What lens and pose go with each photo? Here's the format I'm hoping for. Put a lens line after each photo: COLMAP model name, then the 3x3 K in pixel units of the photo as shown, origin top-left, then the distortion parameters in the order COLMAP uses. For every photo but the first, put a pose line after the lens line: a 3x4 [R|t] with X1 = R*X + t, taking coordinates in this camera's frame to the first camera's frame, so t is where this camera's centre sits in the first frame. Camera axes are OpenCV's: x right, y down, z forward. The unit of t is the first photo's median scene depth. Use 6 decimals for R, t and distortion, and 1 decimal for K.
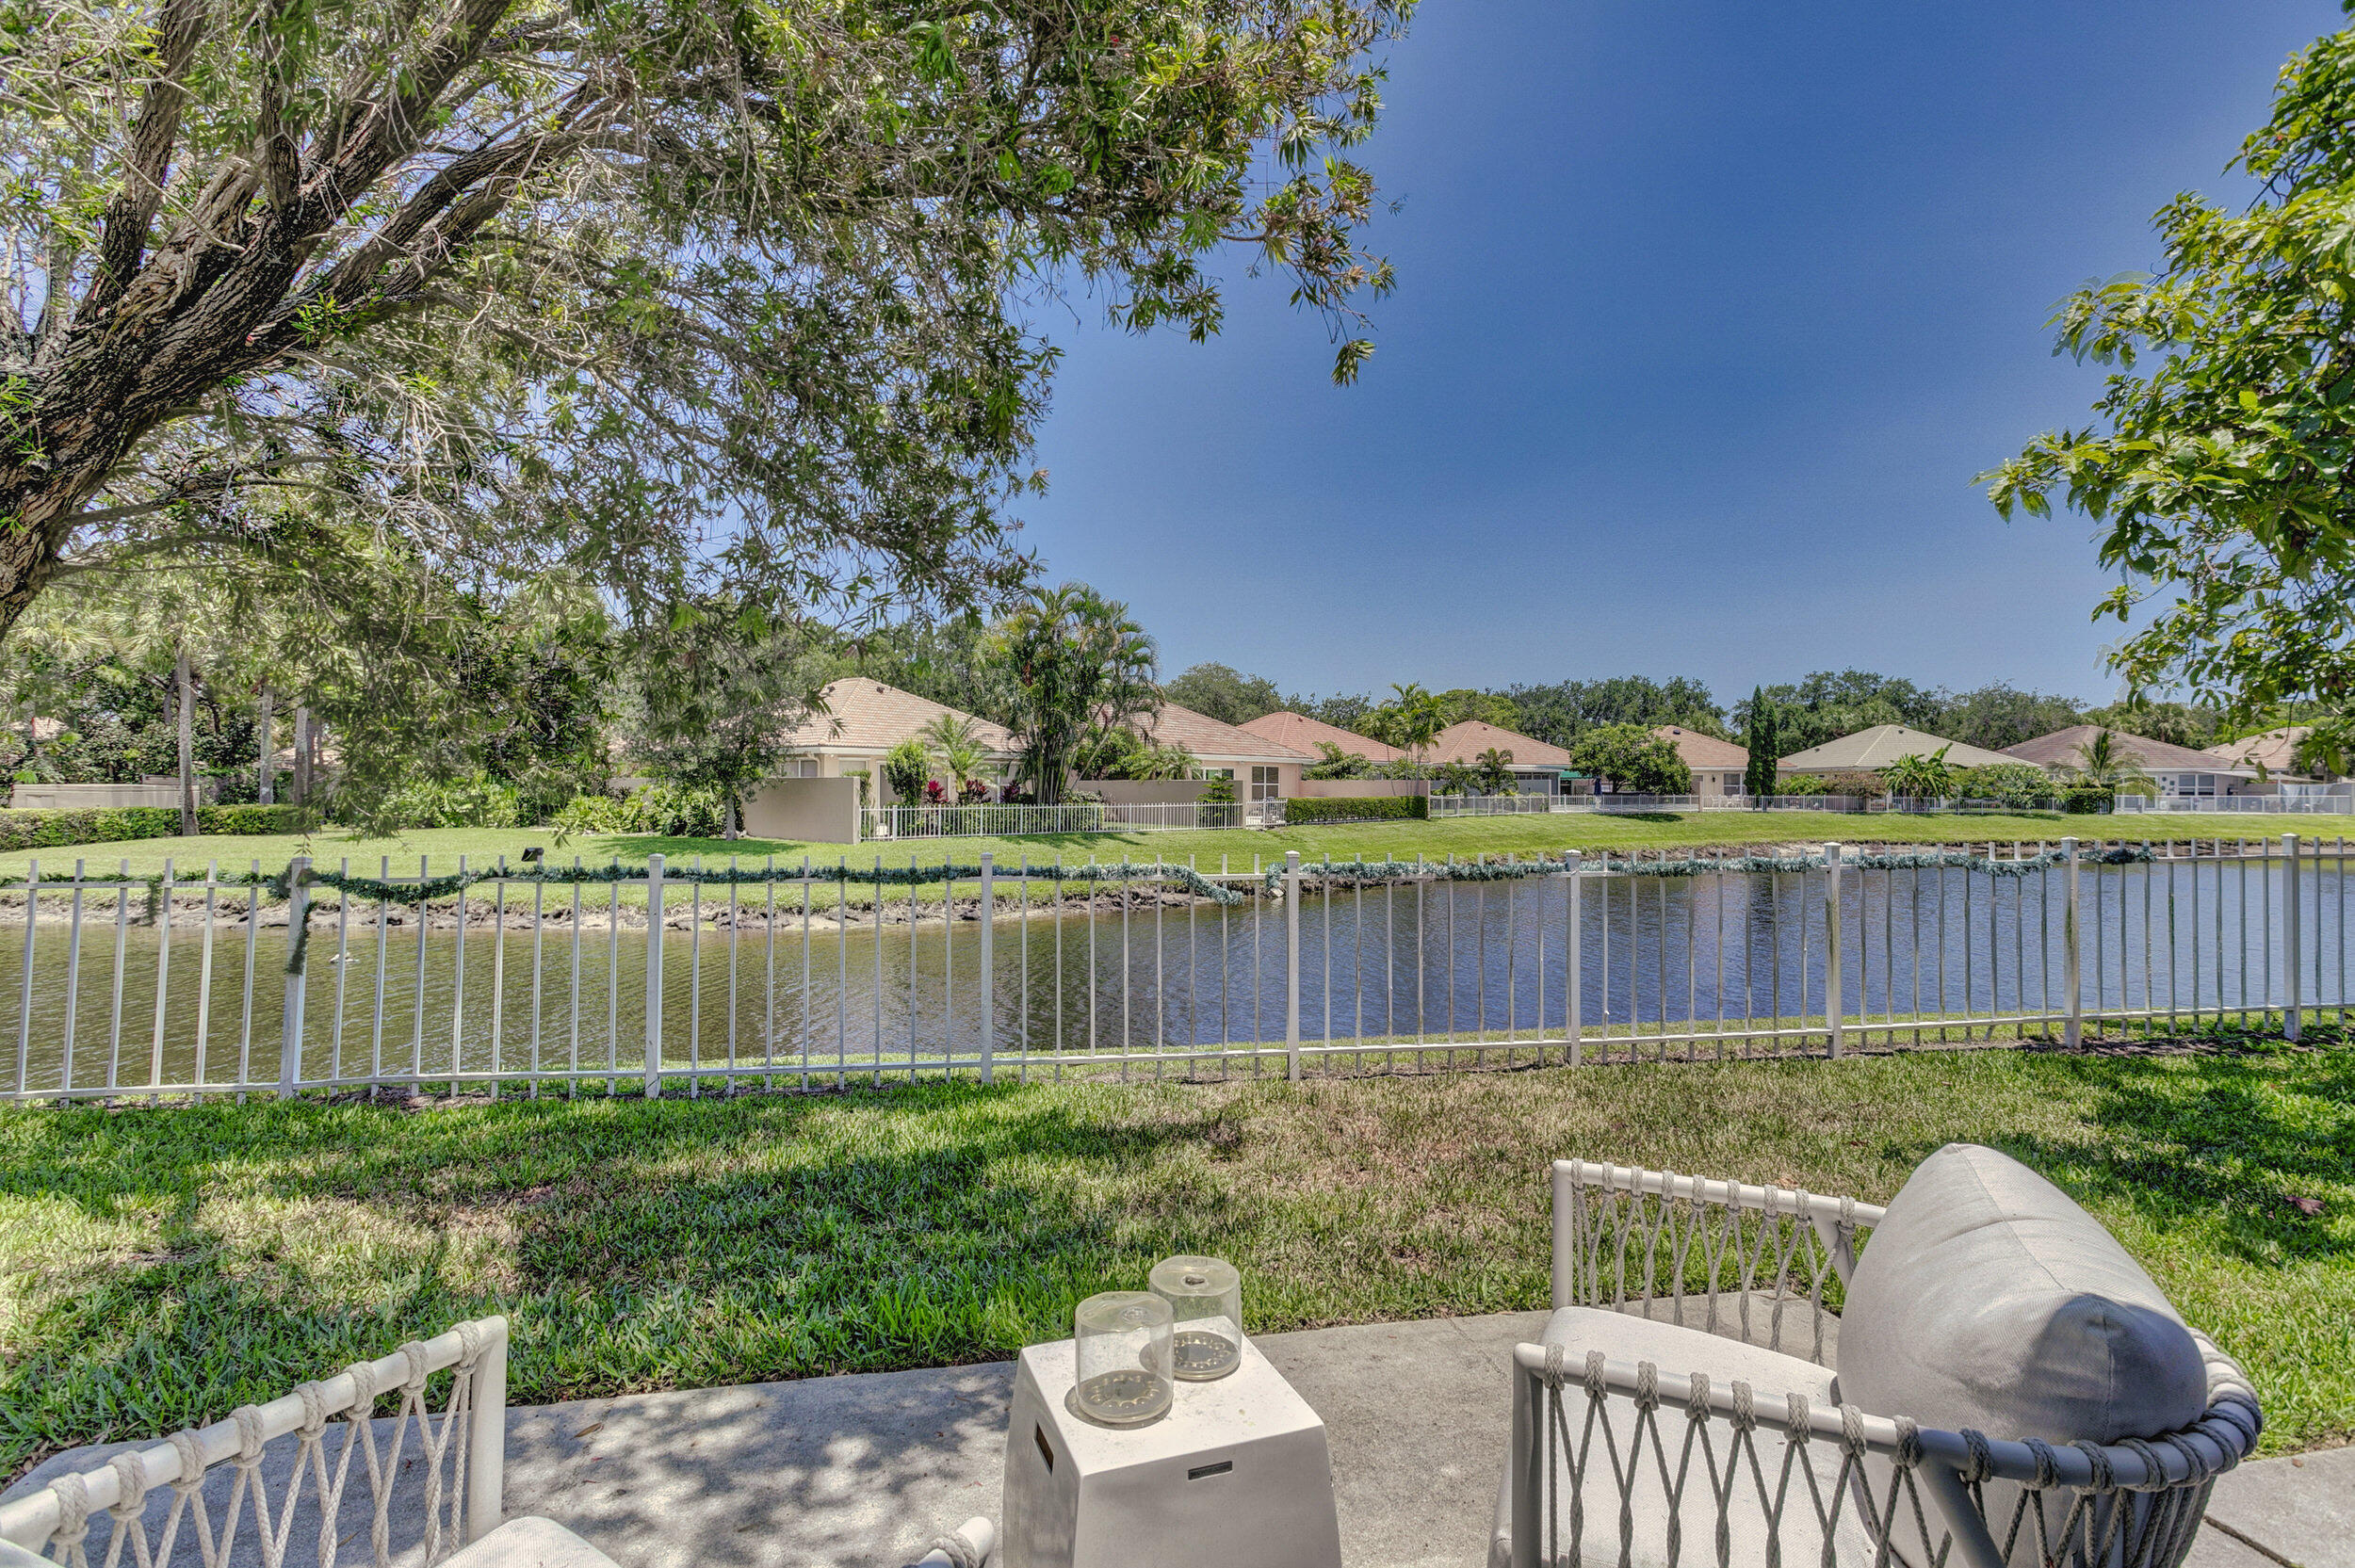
lens RADIAL K [[1135.5, 0, 1177.5], [0, 1135.5, 784.0], [0, 0, 1]] dist [0.004020, 0.000562]
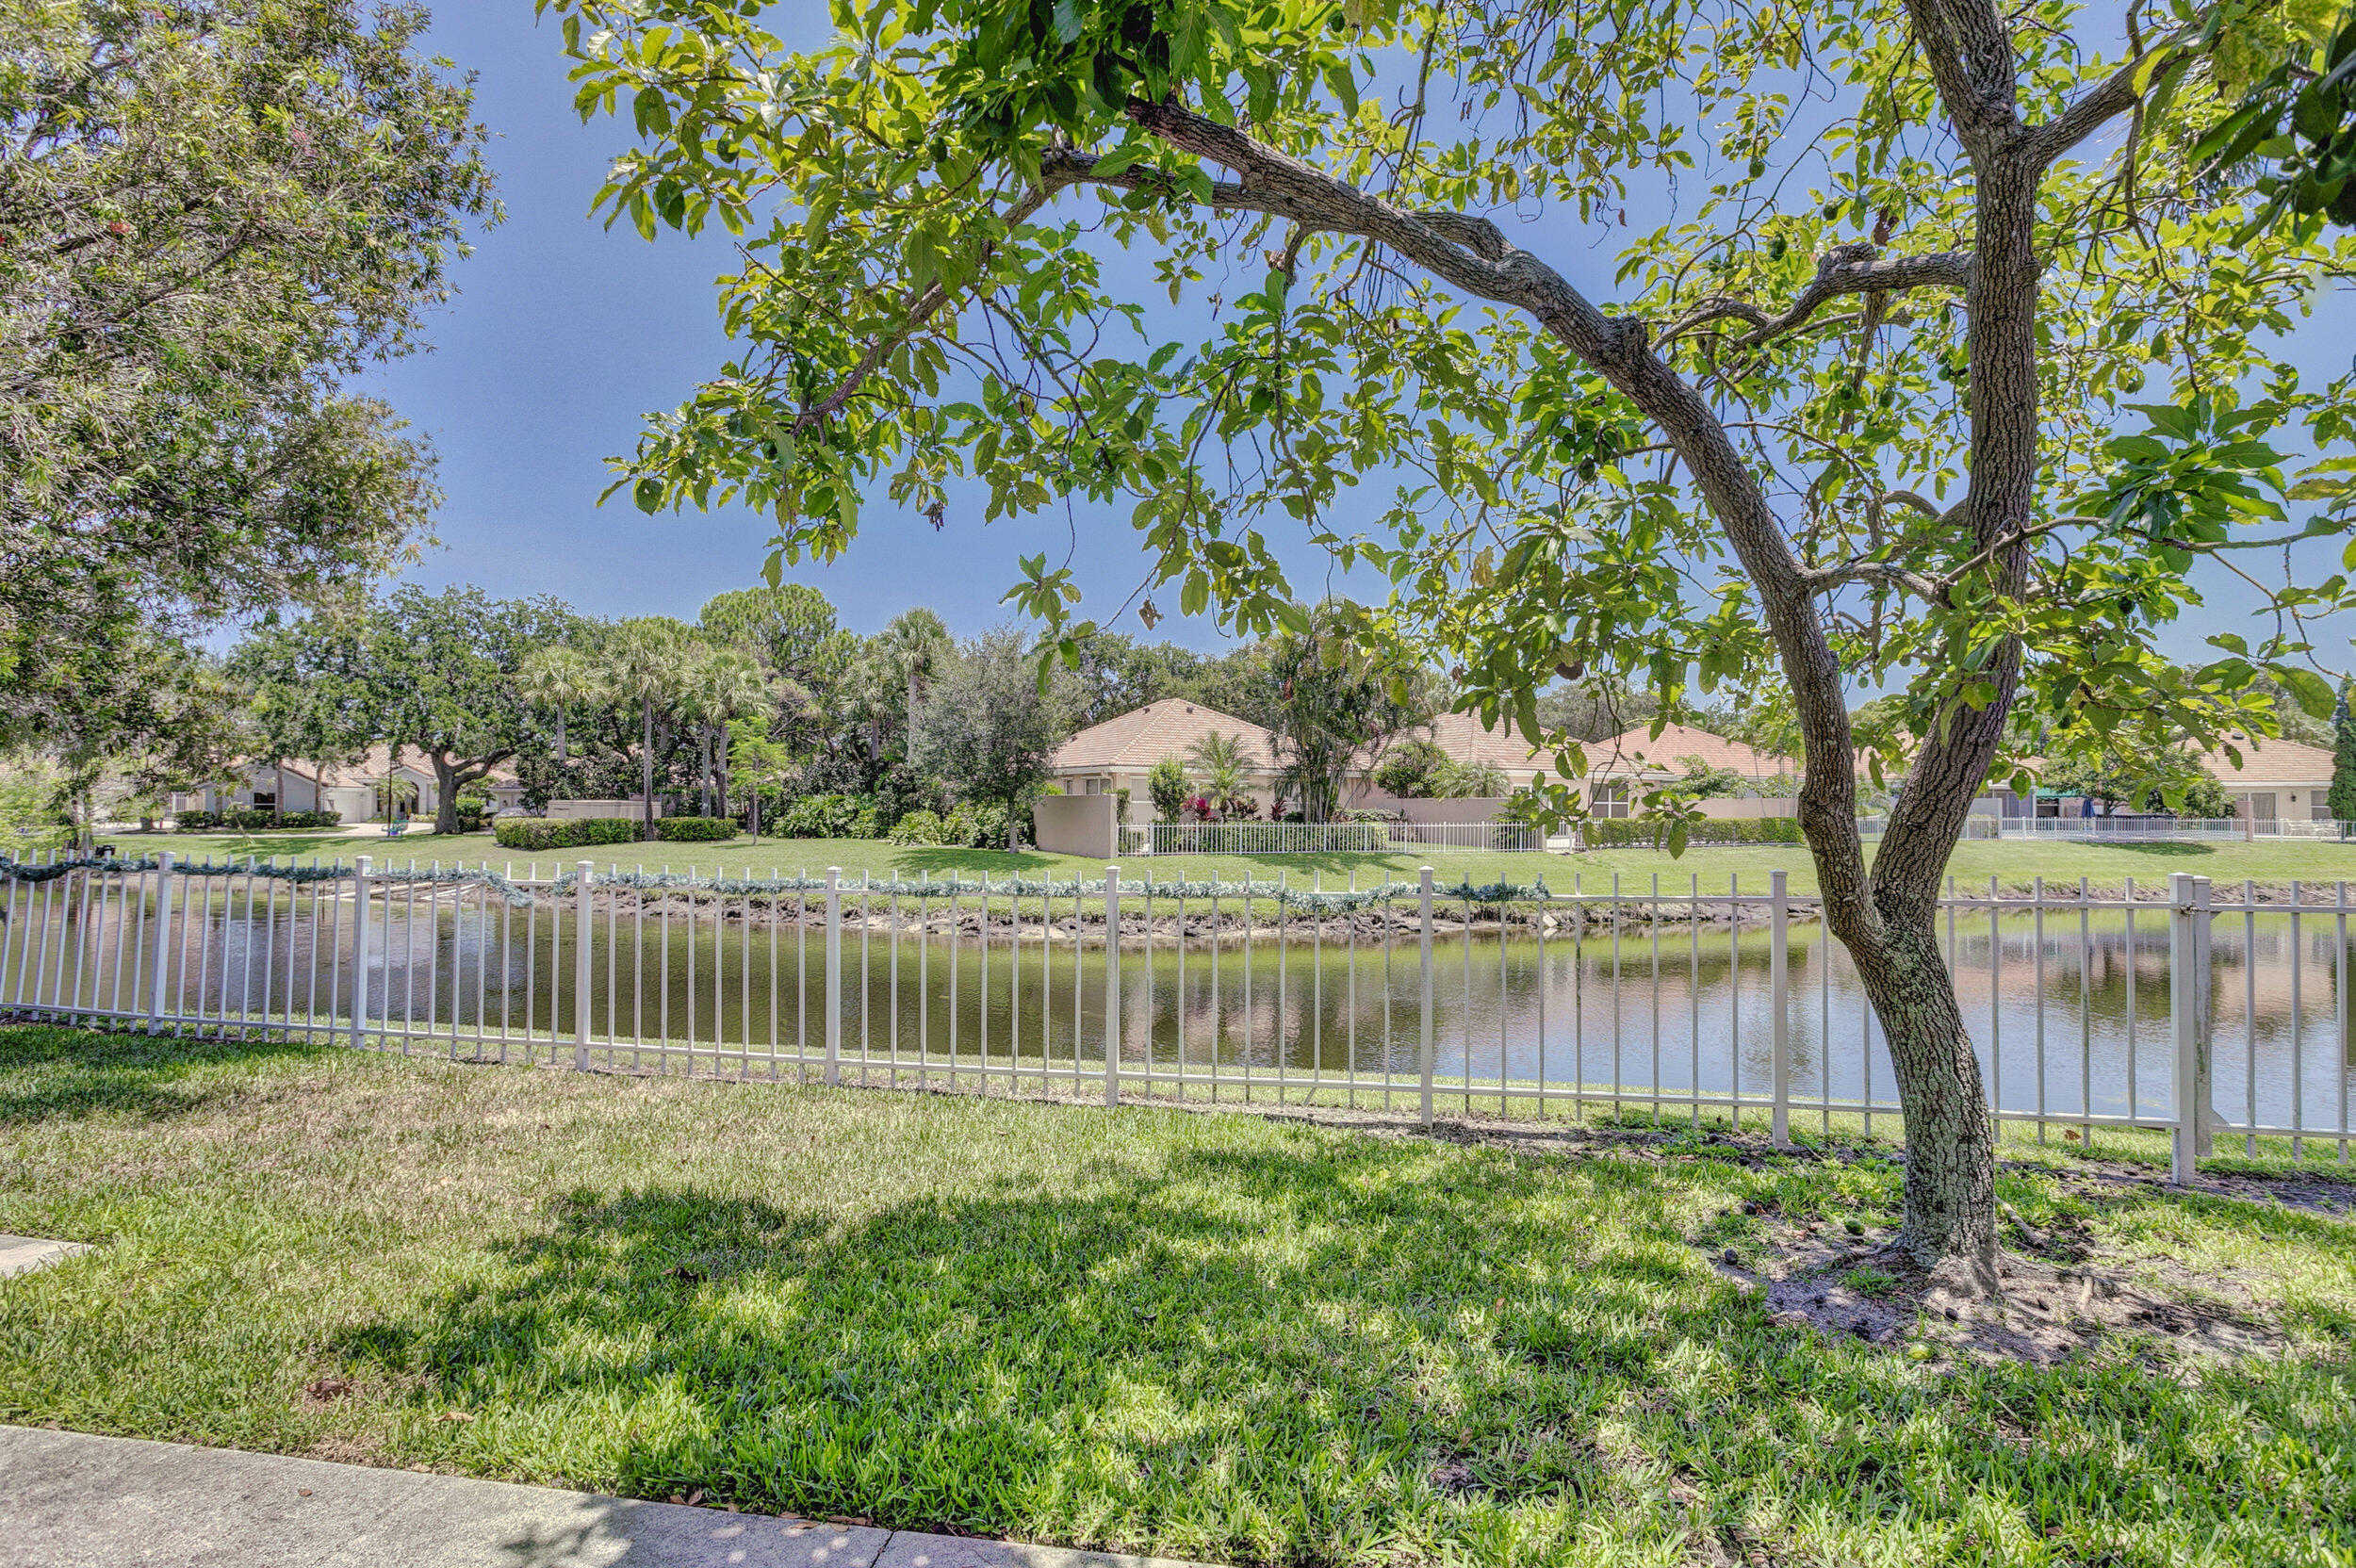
lens RADIAL K [[1169.8, 0, 1179.7], [0, 1169.8, 810.3], [0, 0, 1]] dist [-0.014005, 0.008135]
pose [[0.924275, 0.004856, -0.381695, 0.111224], [-0.002318, 0.999972, 0.007109, 0.000096], [0.381719, -0.005685, 0.924261, 0.017822]]
